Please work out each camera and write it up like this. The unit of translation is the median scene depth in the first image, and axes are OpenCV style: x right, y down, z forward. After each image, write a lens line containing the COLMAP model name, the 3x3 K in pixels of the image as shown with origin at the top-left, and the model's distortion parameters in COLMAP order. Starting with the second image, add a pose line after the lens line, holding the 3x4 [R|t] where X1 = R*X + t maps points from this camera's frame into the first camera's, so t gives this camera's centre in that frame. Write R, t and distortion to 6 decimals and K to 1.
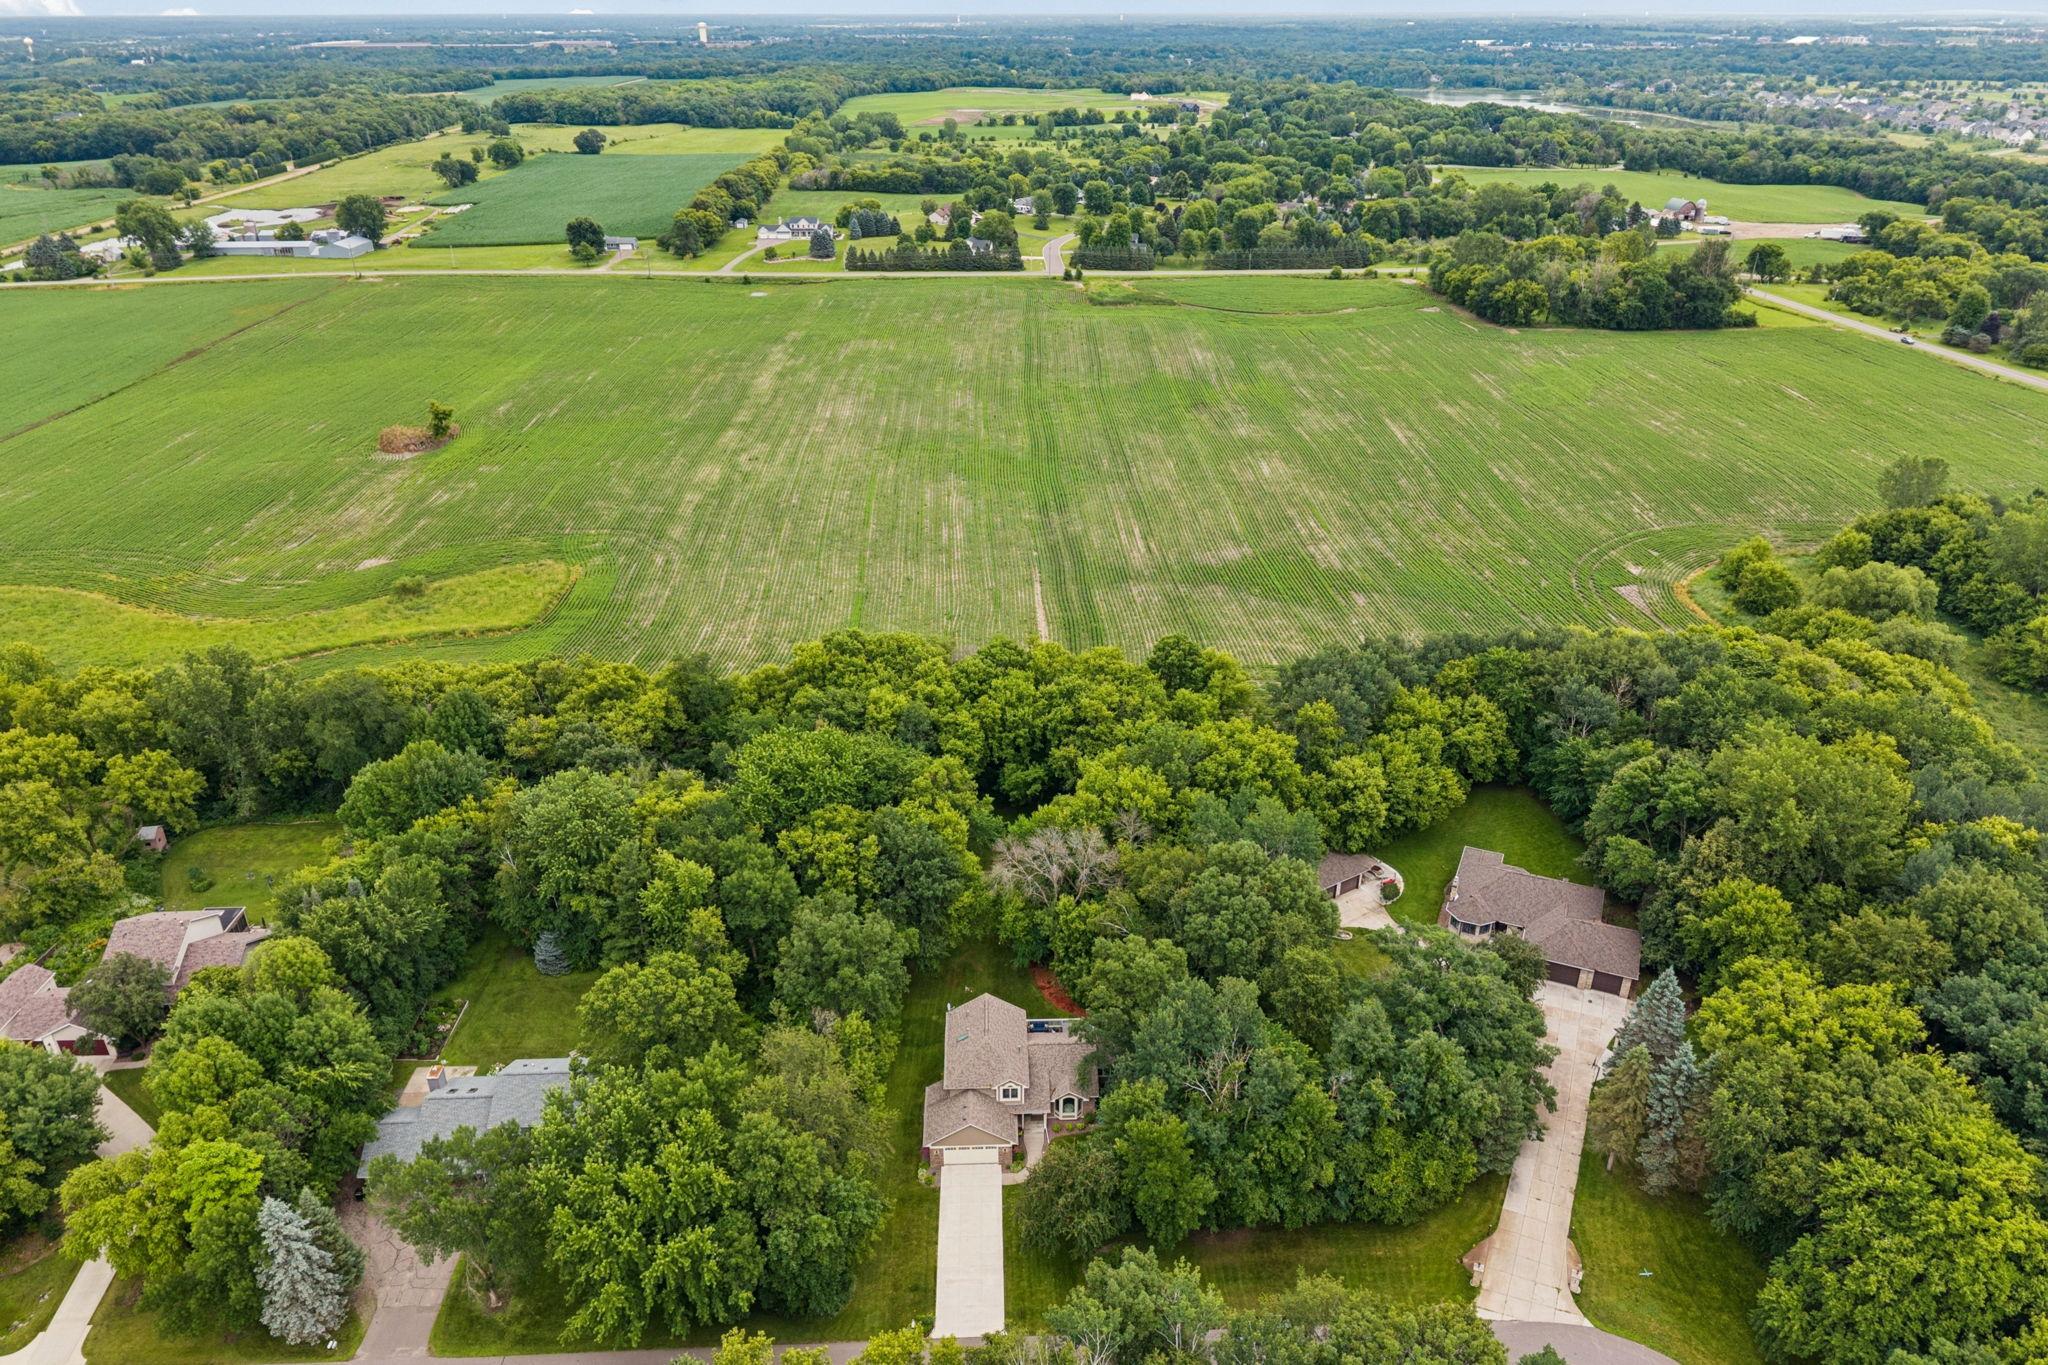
lens RADIAL K [[1416.8, 0, 1013.9], [0, 1416.8, 705.2], [0, 0, 1]] dist [0.037642, -0.041275]
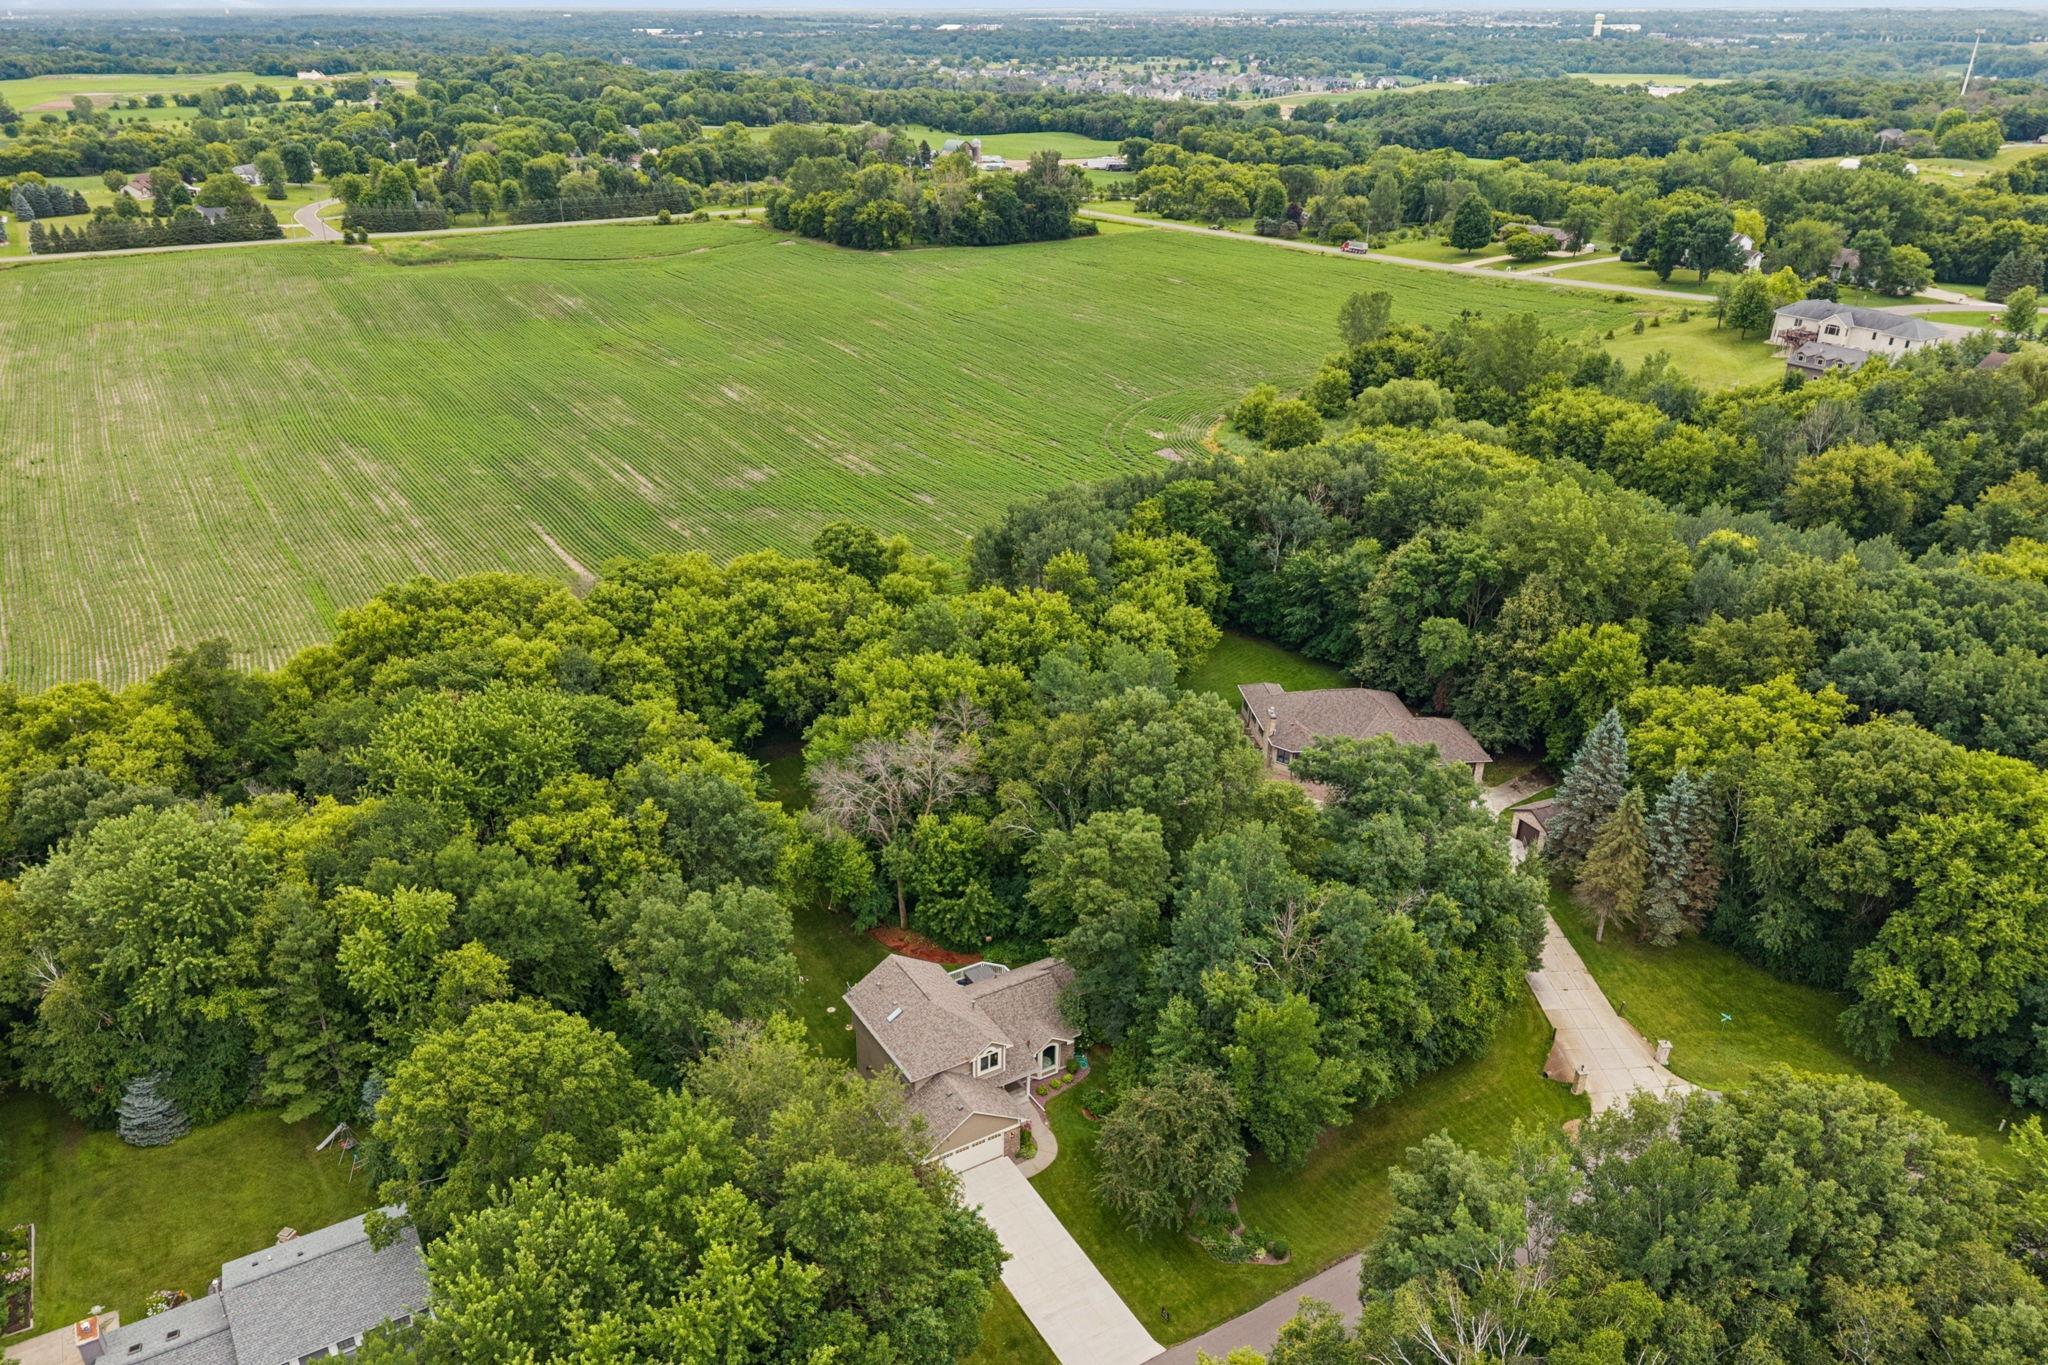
lens RADIAL K [[1473.1, 0, 968.1], [0, 1473.1, 788.9], [0, 0, 1]] dist [0.032830, -0.038179]
pose [[0.879674, -0.220170, 0.421543, -0.118978], [0.208961, 0.975175, 0.073271, 0.029864], [-0.427210, 0.023632, 0.903843, 0.121214]]
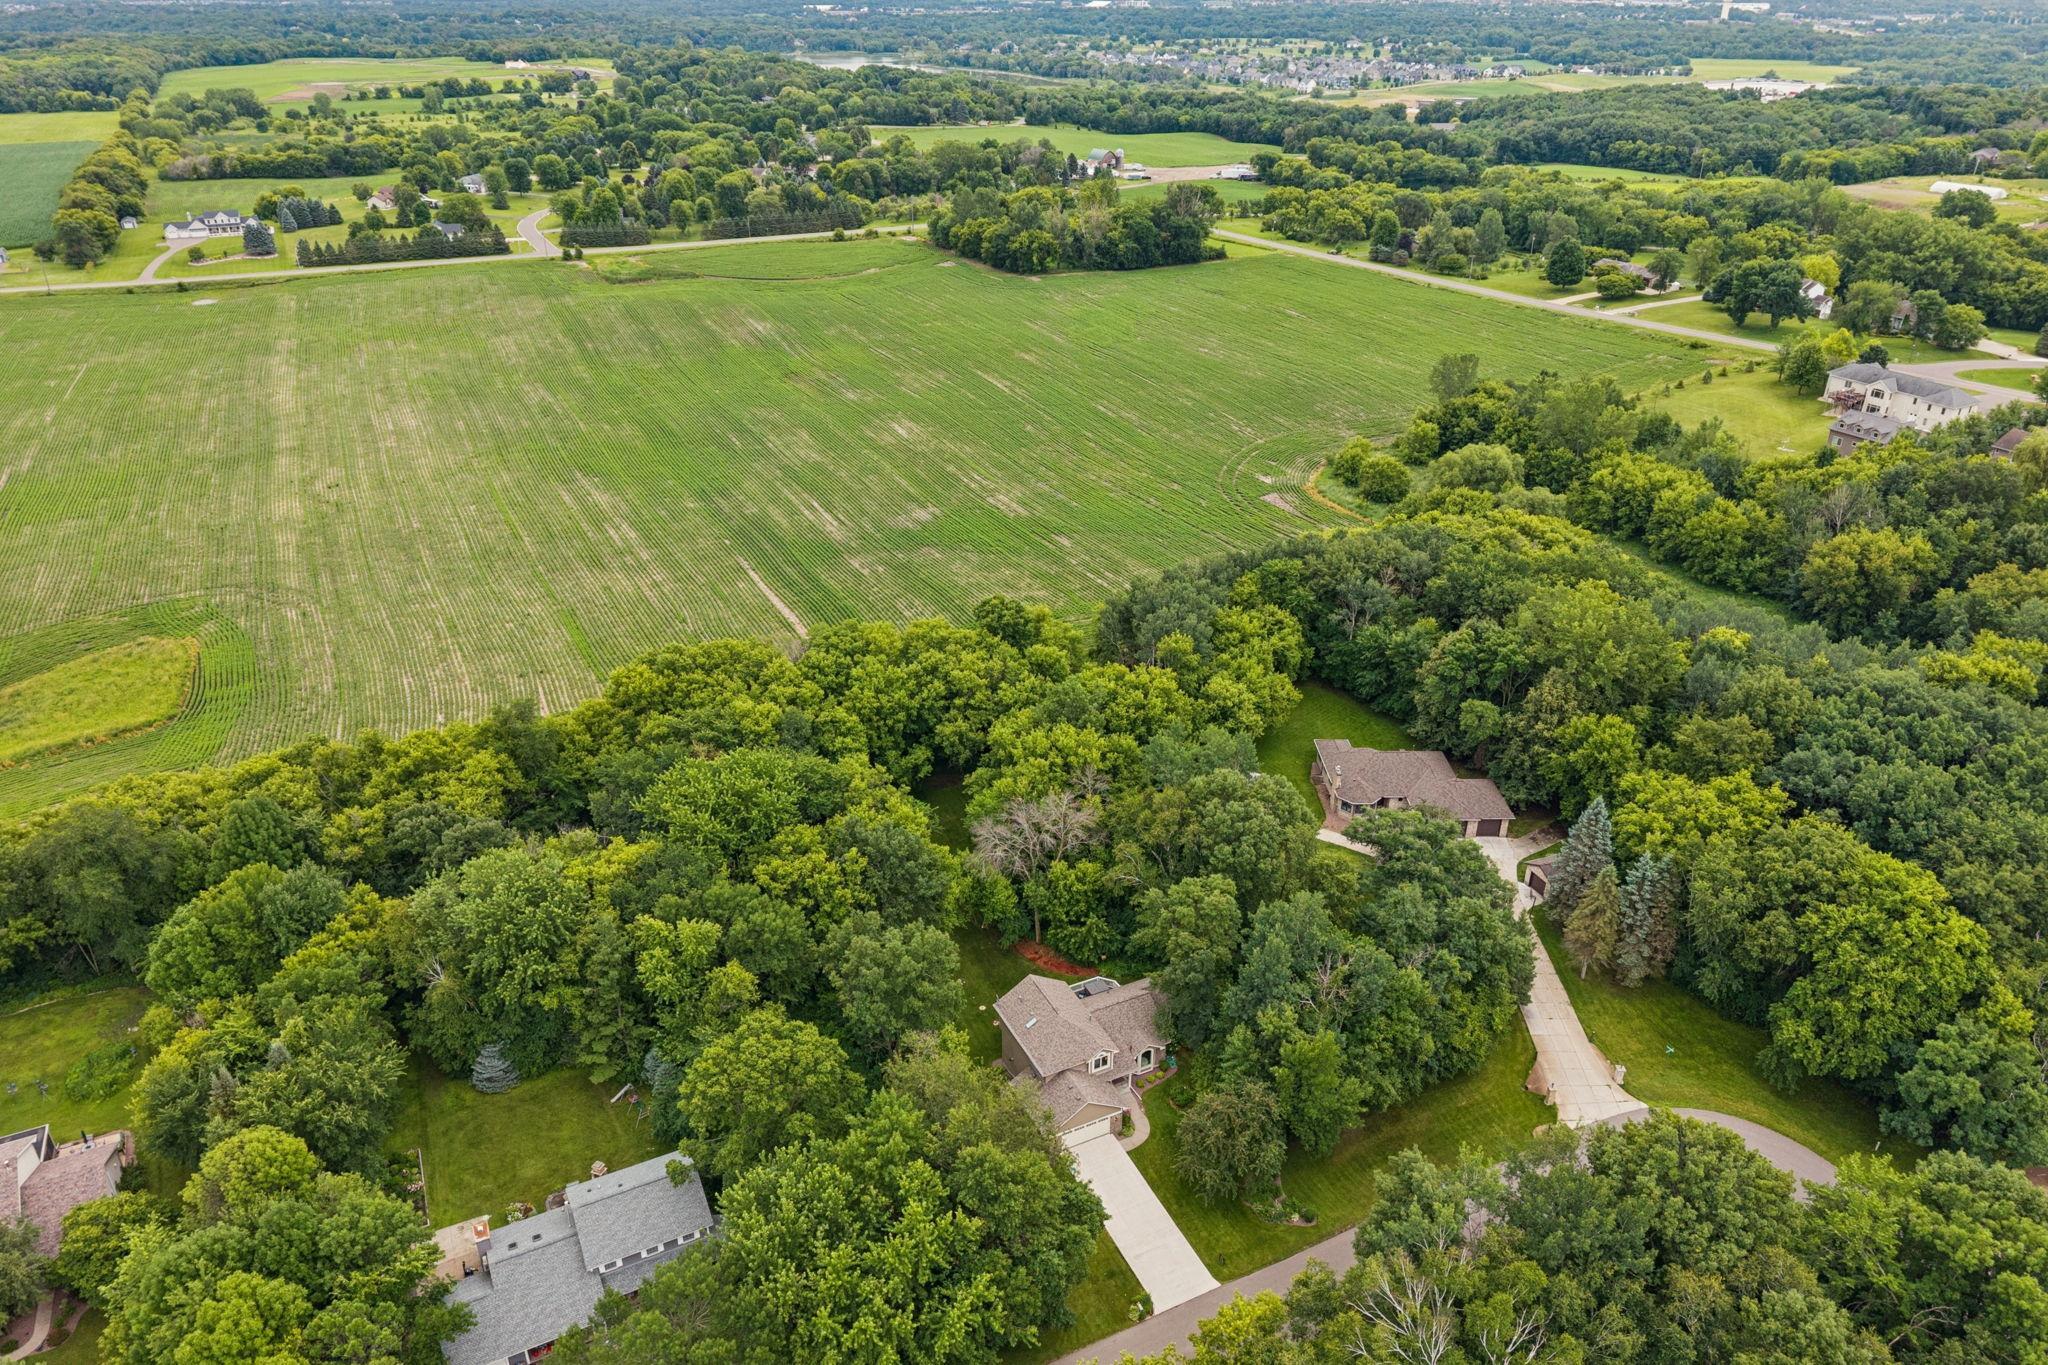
lens RADIAL K [[1408.4, 0, 1011.3], [0, 1408.4, 709.3], [0, 0, 1]] dist [0.028058, -0.030774]
pose [[0.909272, -0.189894, 0.370358, -0.148519], [0.180646, 0.981725, 0.059853, -0.015968], [-0.374955, 0.012481, 0.926959, 0.040328]]
